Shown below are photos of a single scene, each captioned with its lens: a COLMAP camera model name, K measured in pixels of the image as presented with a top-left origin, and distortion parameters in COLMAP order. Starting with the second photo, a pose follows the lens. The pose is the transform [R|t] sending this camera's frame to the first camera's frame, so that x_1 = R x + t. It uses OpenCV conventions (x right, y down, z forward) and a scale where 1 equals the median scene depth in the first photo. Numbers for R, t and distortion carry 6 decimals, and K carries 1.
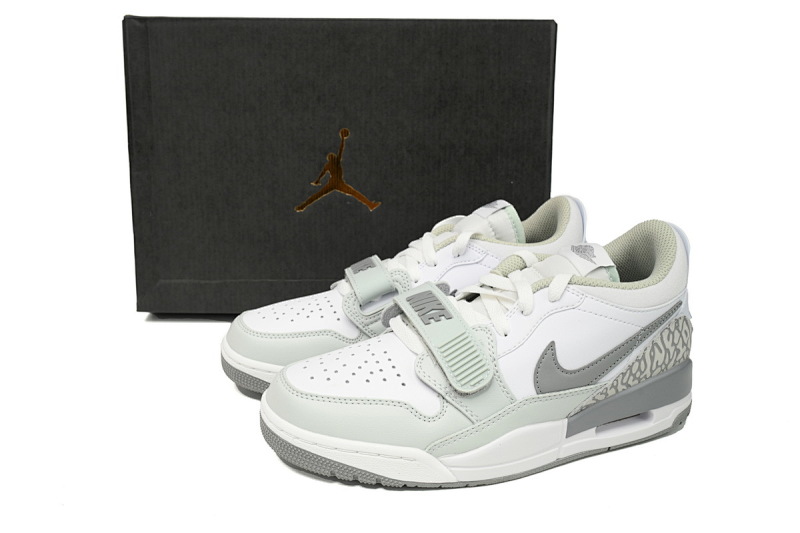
lens RADIAL K [[688.7, 0, 400.0], [0, 688.7, 266.5], [0, 0, 1]] dist [-0.000698, 0.001598]
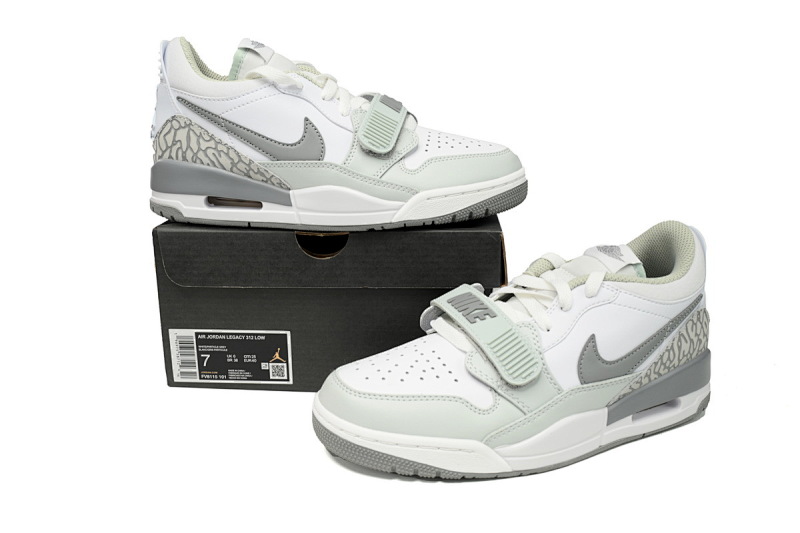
lens RADIAL K [[688.7, 0, 400.0], [0, 688.7, 266.5], [0, 0, 1]] dist [-0.000698, 0.001598]
pose [[0.996454, -0.027846, 0.079396, -0.154425], [0.030792, 0.998873, -0.036118, 0.032779], [-0.078300, 0.038435, 0.996189, -0.040488]]
